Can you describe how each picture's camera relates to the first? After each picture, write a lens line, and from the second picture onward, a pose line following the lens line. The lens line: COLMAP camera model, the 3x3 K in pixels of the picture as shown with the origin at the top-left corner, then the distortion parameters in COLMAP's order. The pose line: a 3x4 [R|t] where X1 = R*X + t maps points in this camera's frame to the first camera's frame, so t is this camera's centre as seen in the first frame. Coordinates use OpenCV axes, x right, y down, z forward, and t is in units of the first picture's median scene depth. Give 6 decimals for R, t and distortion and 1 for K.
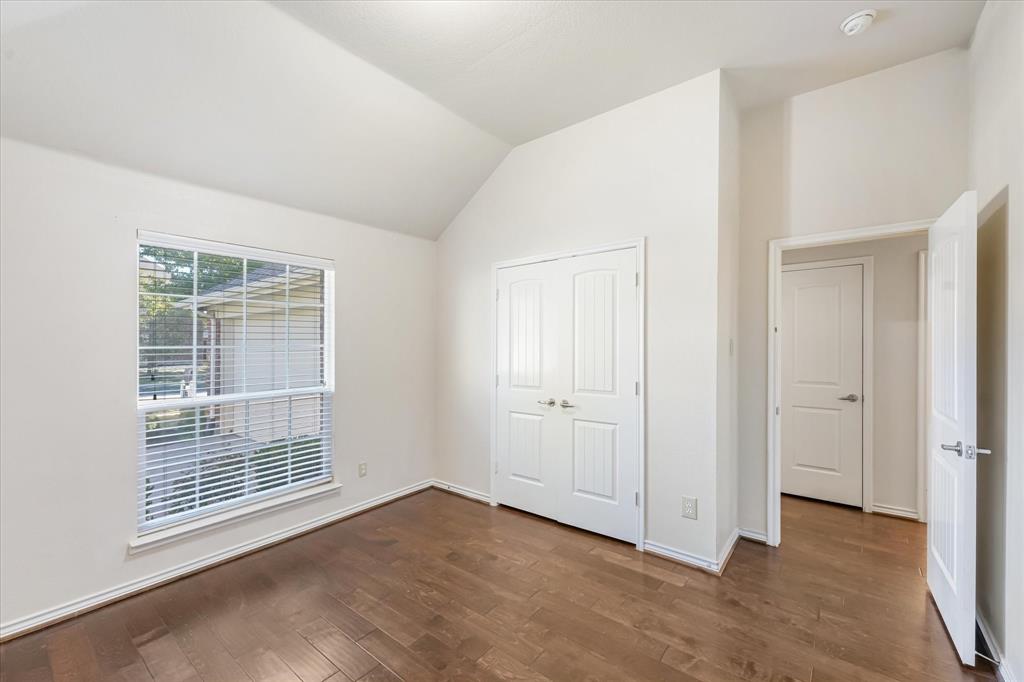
lens RADIAL K [[410.7, 0, 510.7], [0, 410.7, 344.2], [0, 0, 1]] dist [0.002816, 0.000210]
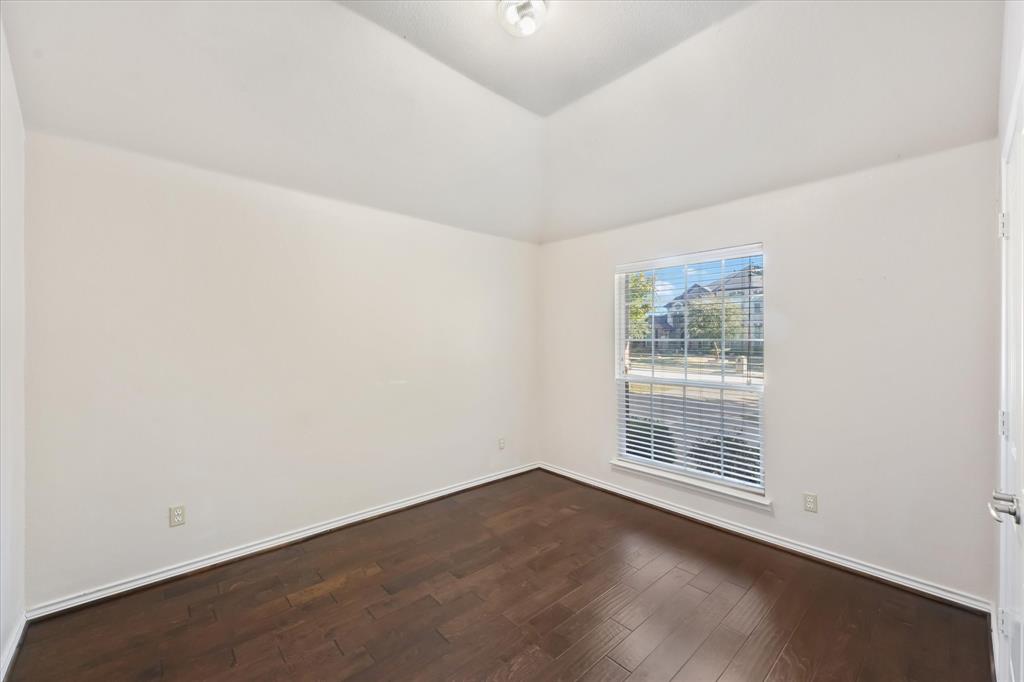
lens RADIAL K [[410.7, 0, 511.9], [0, 410.7, 339.9], [0, 0, 1]] dist [0.002816, 0.000210]
pose [[-0.179358, 0.009481, -0.983738, 0.578496], [0.006753, 0.999942, 0.008406, -0.006871], [0.983761, -0.005136, -0.179412, 0.711279]]
